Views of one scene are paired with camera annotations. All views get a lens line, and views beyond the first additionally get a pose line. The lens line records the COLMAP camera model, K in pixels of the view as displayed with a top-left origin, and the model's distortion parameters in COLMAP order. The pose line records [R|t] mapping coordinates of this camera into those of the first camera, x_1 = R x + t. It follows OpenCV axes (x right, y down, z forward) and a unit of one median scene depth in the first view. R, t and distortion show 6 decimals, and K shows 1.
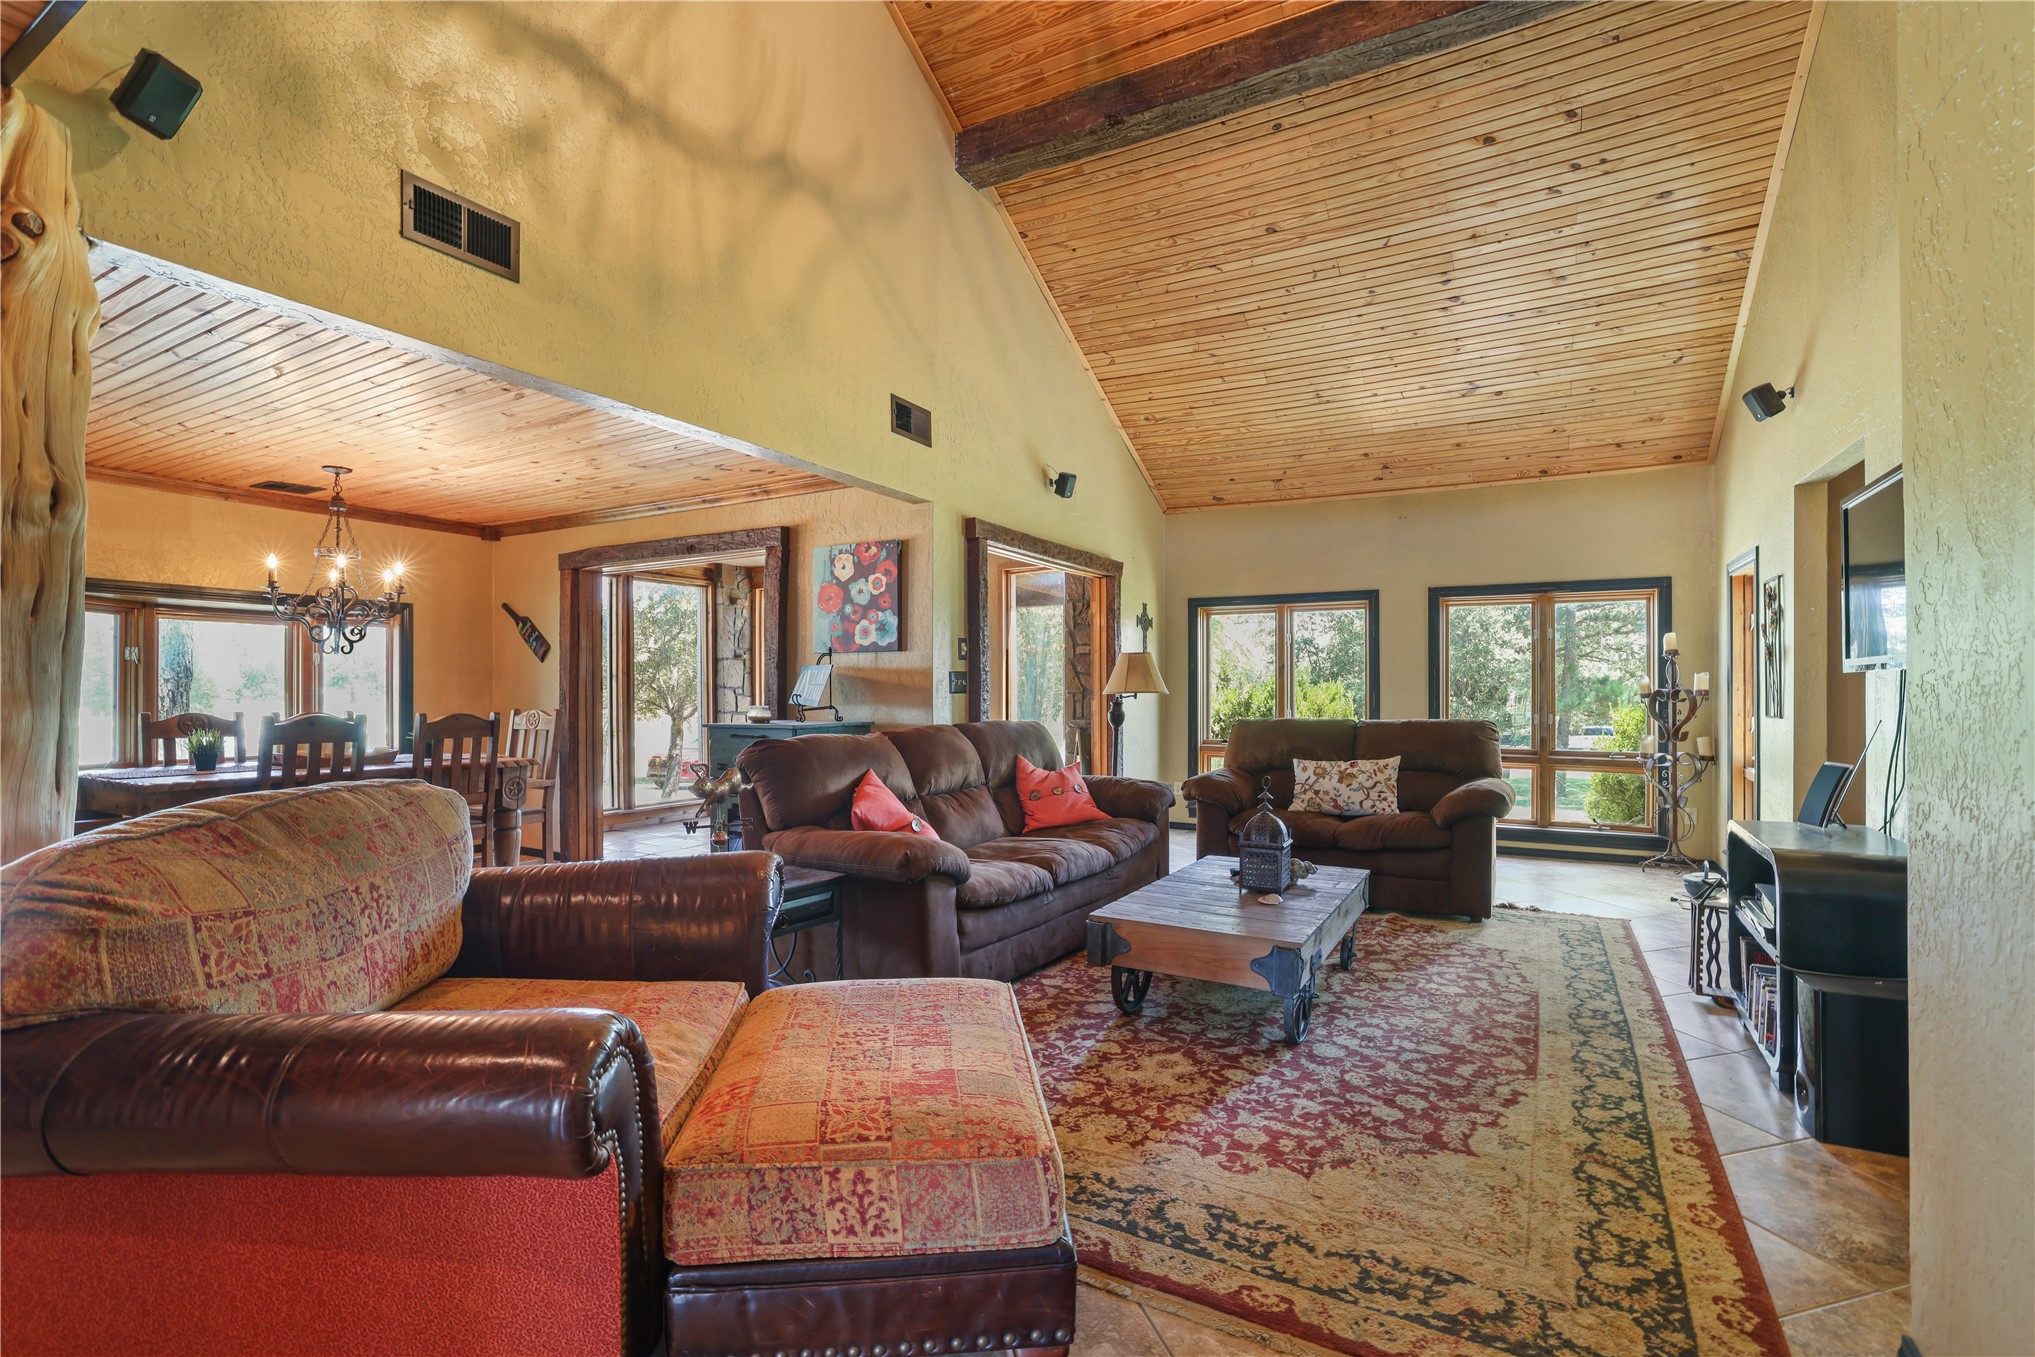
lens RADIAL K [[928.4, 0, 1030.1], [0, 928.4, 689.6], [0, 0, 1]] dist [-0.038228, 0.016246]
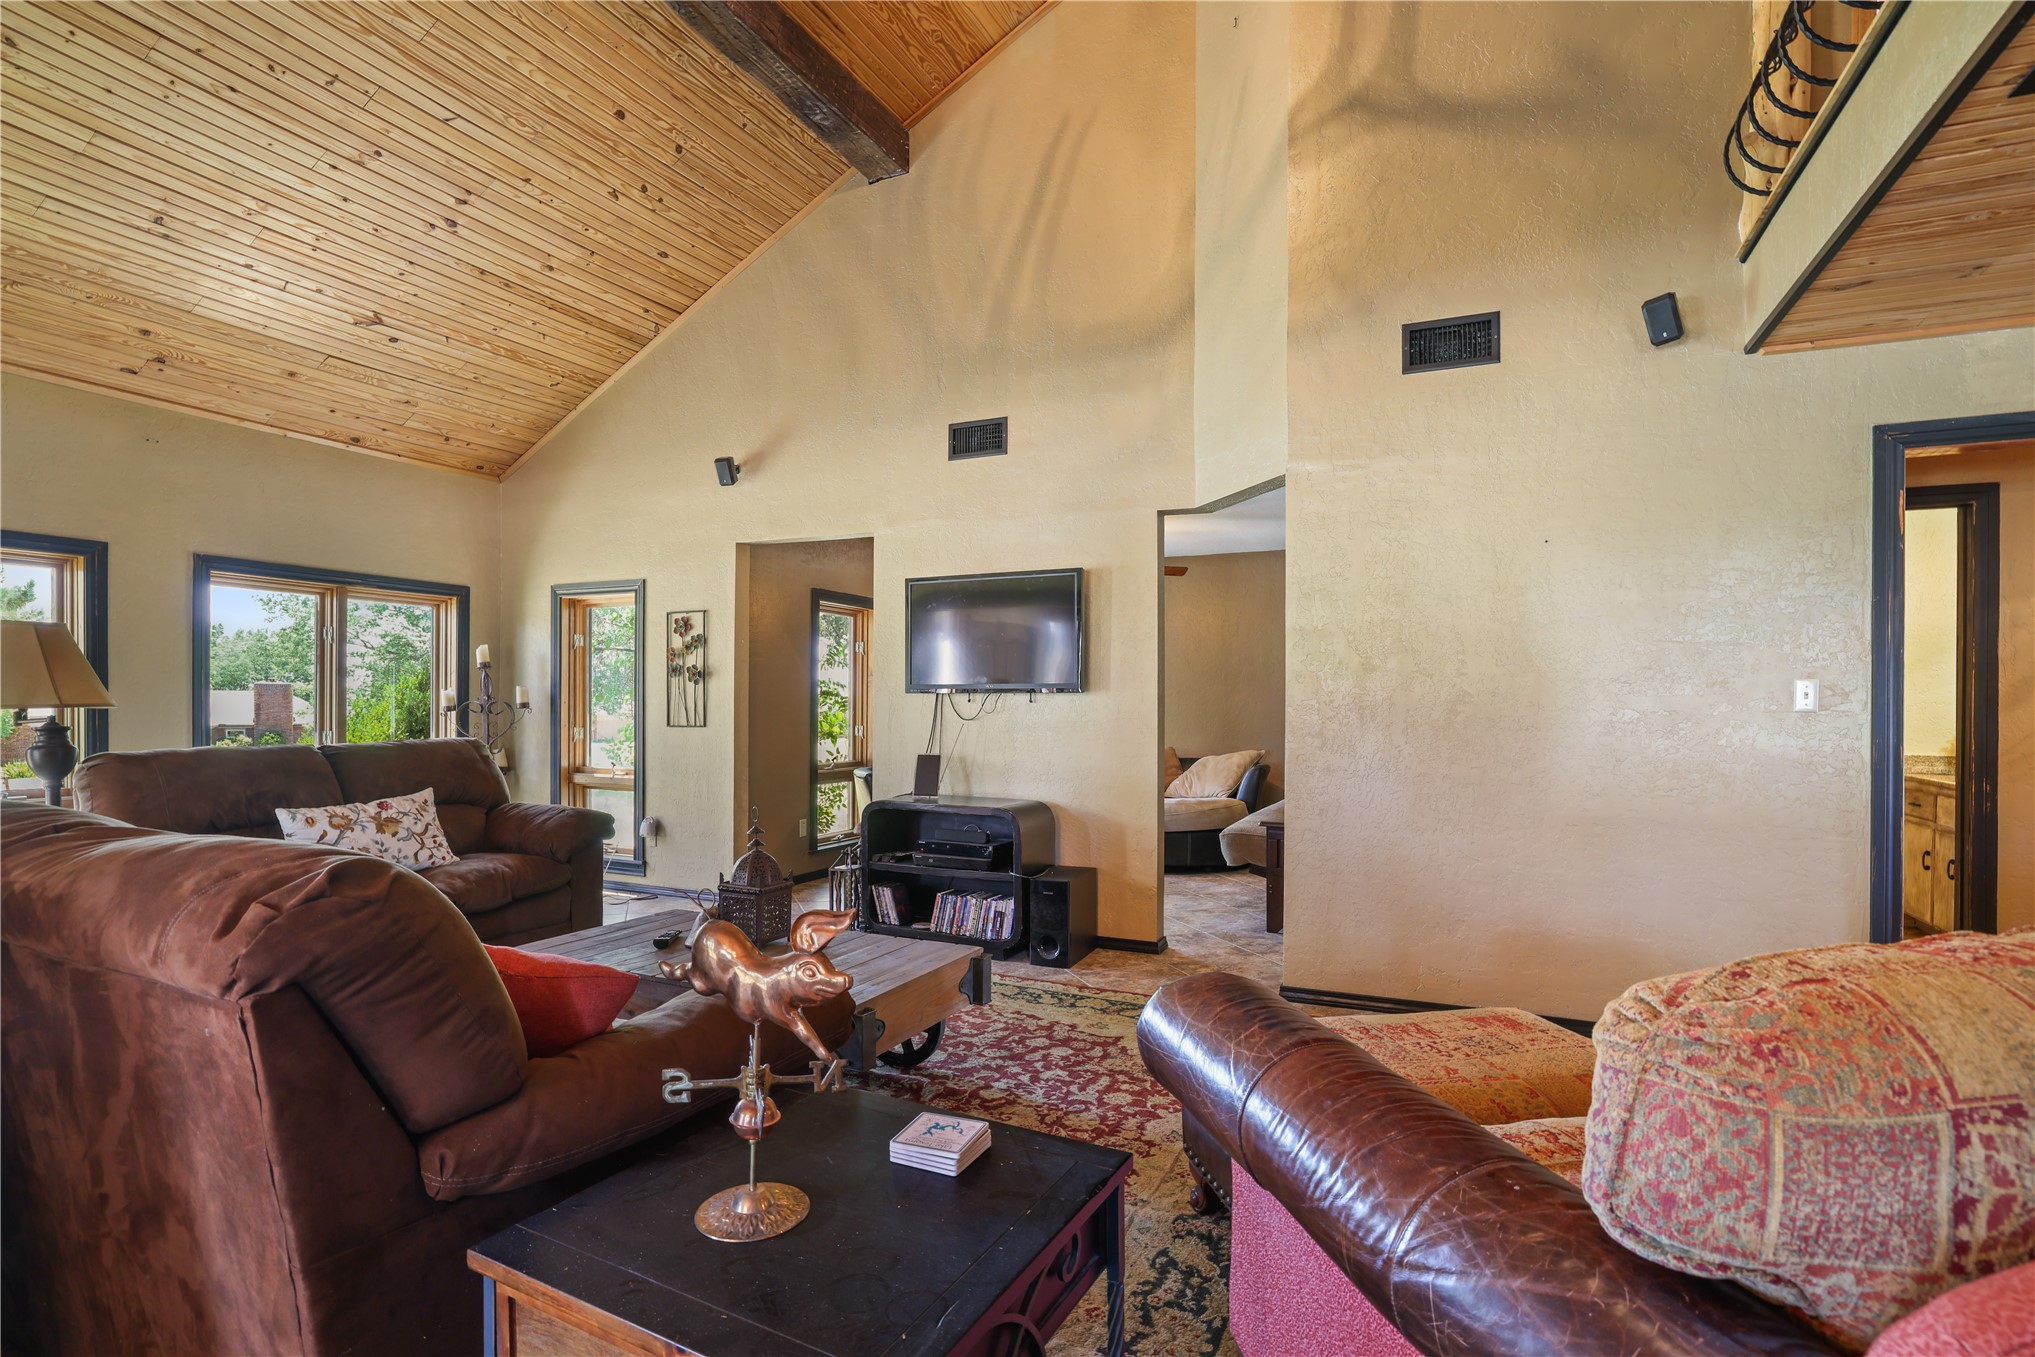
lens RADIAL K [[982.6, 0, 1021.0], [0, 982.6, 714.5], [0, 0, 1]] dist [-0.031666, 0.003498]
pose [[-0.087679, -0.006637, 0.996127, -0.804622], [-0.007638, 0.999953, 0.005991, 0.003792], [-0.996119, -0.007083, -0.087726, 1.040111]]
